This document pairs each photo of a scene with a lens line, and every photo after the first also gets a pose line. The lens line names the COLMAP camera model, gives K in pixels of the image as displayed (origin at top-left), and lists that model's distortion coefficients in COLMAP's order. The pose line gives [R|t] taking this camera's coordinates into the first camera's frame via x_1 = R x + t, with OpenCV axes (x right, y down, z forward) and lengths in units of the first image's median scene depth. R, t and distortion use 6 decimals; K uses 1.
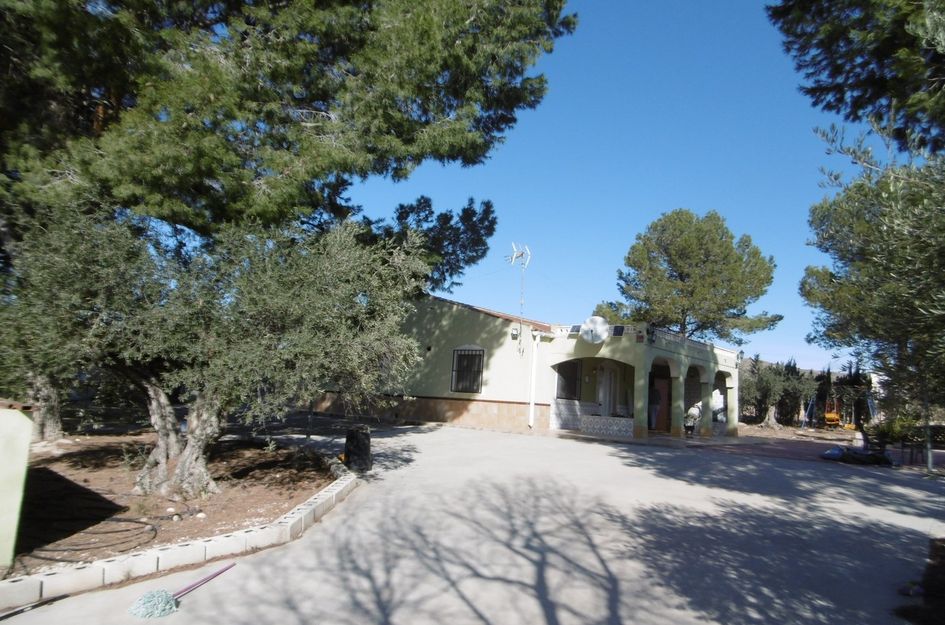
lens RADIAL K [[620.8, 0, 472.5], [0, 620.8, 312.5], [0, 0, 1]] dist [-0.064187, 0.000150]
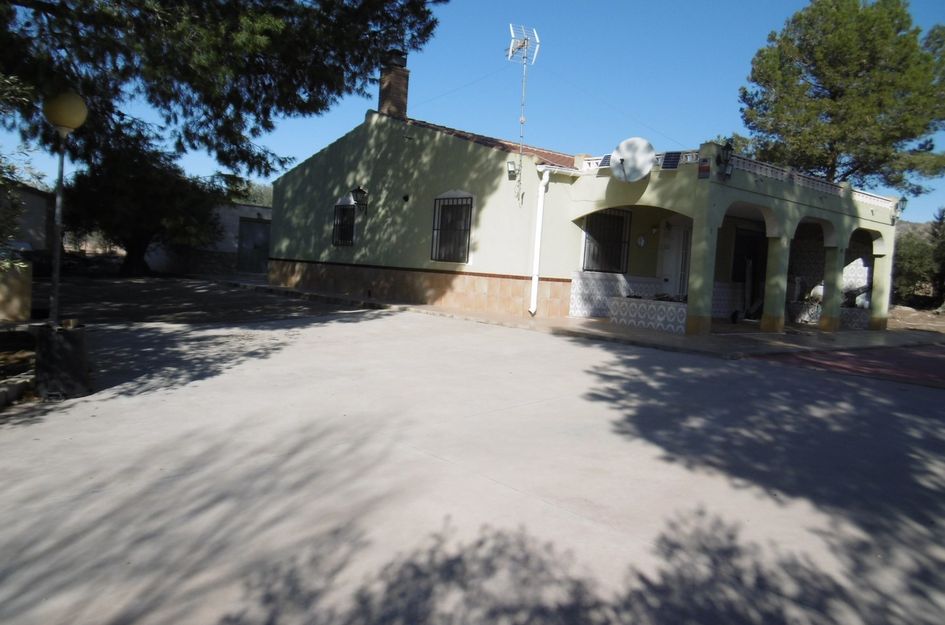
lens RADIAL K [[730.5, 0, 472.5], [0, 730.5, 312.5], [0, 0, 1]] dist [-0.043817, -0.001307]
pose [[0.986736, 0.009131, -0.162078, 0.140484], [0.022588, 0.980982, 0.192781, 0.029671], [0.160756, -0.193885, 0.967763, 0.217309]]
